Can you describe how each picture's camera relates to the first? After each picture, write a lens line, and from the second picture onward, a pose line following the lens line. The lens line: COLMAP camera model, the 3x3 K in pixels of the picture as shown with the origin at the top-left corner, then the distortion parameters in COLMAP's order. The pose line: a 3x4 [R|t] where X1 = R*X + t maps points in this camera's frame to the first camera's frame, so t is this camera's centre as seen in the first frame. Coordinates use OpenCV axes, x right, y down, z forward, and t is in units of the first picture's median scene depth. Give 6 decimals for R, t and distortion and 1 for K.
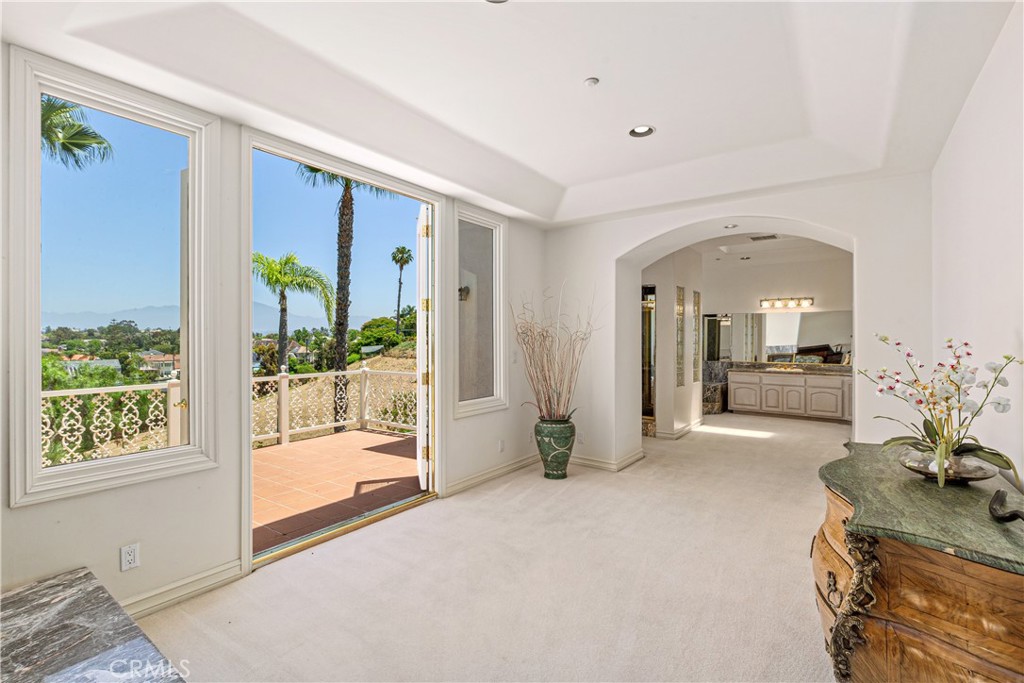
lens RADIAL K [[461.5, 0, 512.2], [0, 461.5, 343.3], [0, 0, 1]] dist [-0.000927, -0.000150]
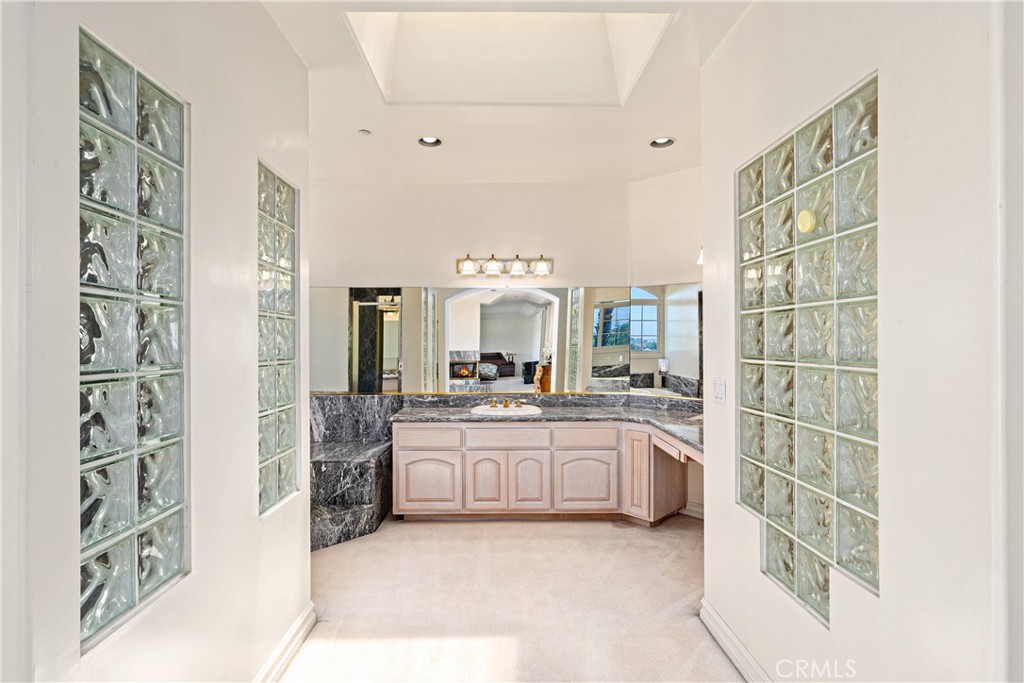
lens RADIAL K [[502.6, 0, 503.3], [0, 502.6, 340.4], [0, 0, 1]] dist [0.002488, -0.000347]
pose [[0.801986, -0.000464, 0.597342, 0.016952], [0.009251, 0.999889, -0.011643, -0.000377], [-0.597271, 0.014863, 0.801902, 0.035211]]
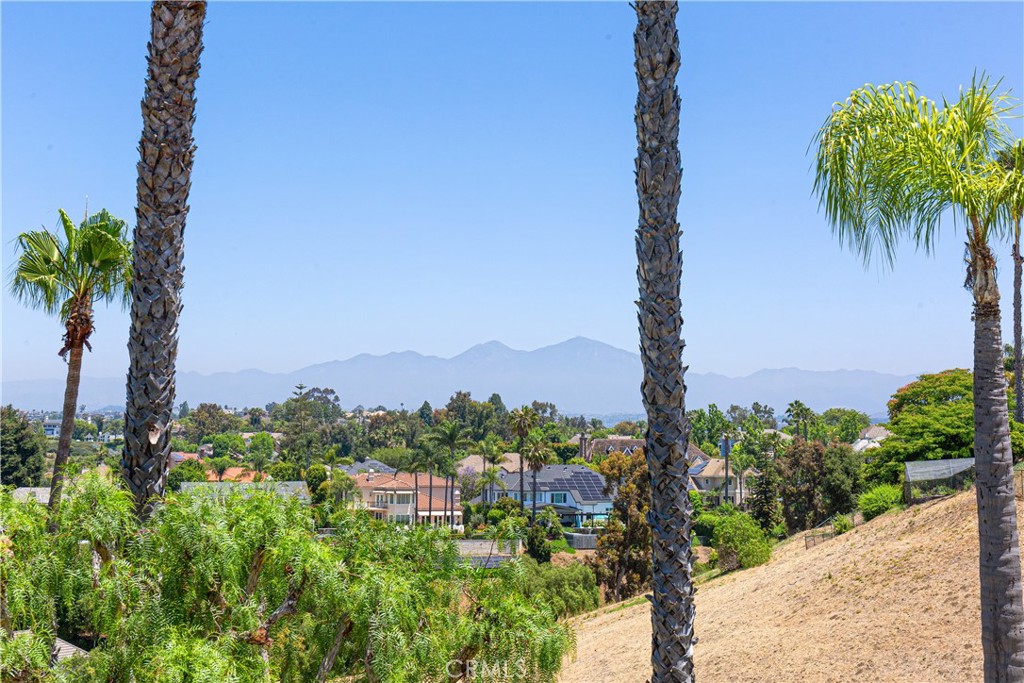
lens RADIAL K [[1419.8, 0, 510.8], [0, 1419.8, 337.0], [0, 0, 1]] dist [-0.060487, 0.000000]
pose [[0.847474, -0.027139, -0.530142, -0.029490], [-0.016184, 0.996907, -0.076905, 0.000456], [0.530590, 0.073755, 0.844414, 0.022382]]
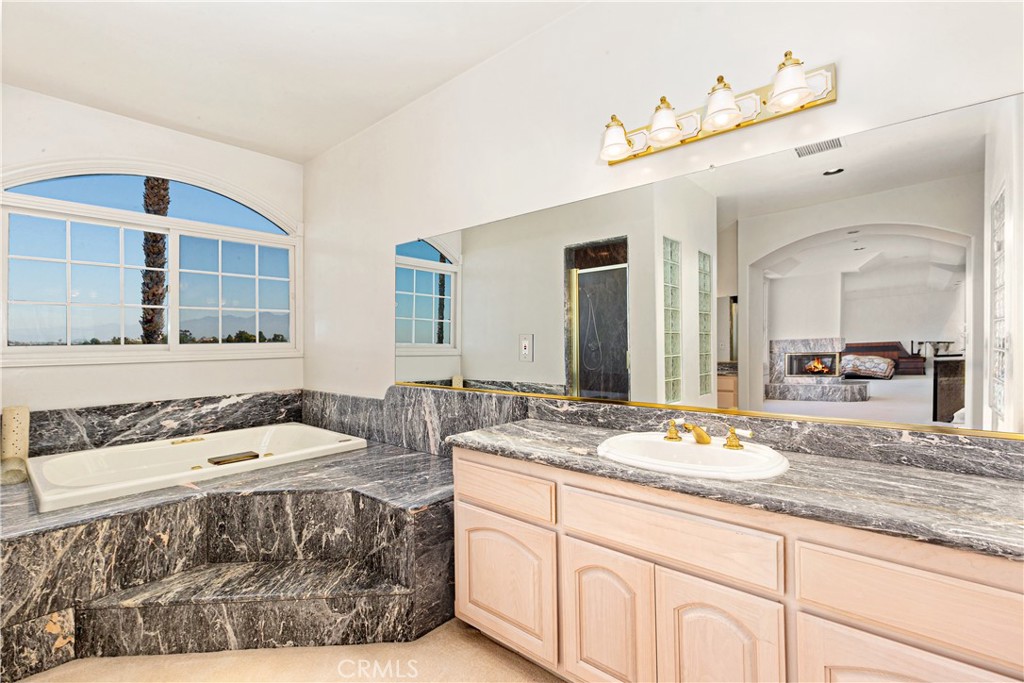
lens RADIAL K [[461.9, 0, 496.3], [0, 461.9, 321.8], [0, 0, 1]] dist [0.001038, 0.000379]
pose [[0.993180, -0.023867, -0.114123, 0.031415], [0.018098, 0.998518, -0.051324, 0.000689], [0.115179, 0.048908, 0.992140, 0.046872]]
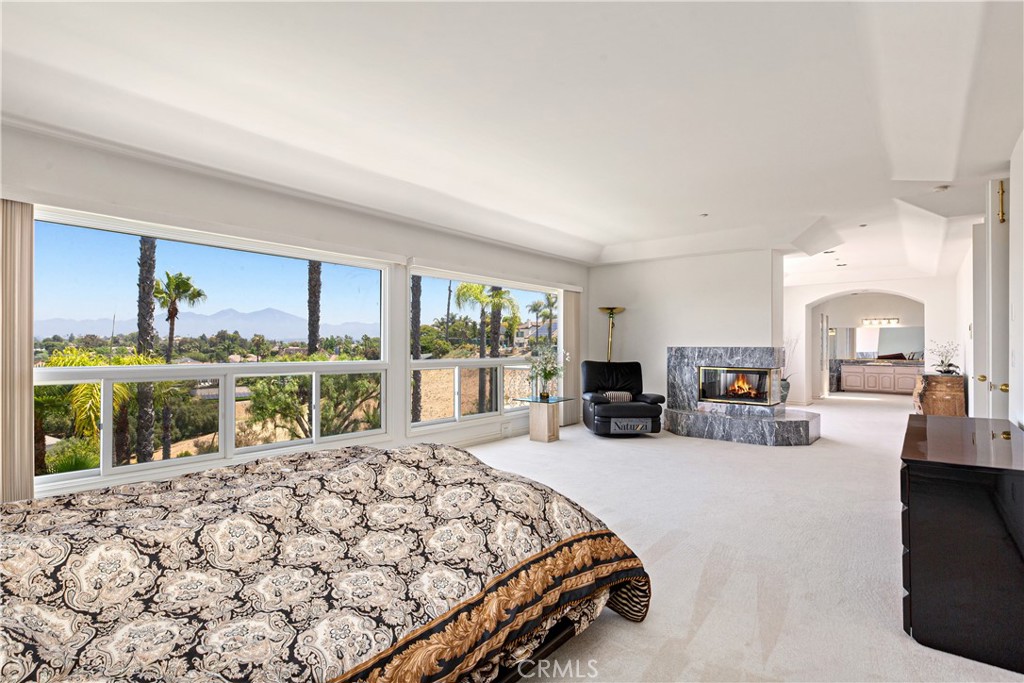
lens RADIAL K [[502.6, 0, 509.8], [0, 502.6, 343.4], [0, 0, 1]] dist [0.002488, -0.000347]
pose [[0.998413, 0.003249, -0.056218, -0.033476], [-0.004302, 0.999817, -0.018630, 0.001478], [0.056147, 0.018843, 0.998245, -0.045919]]
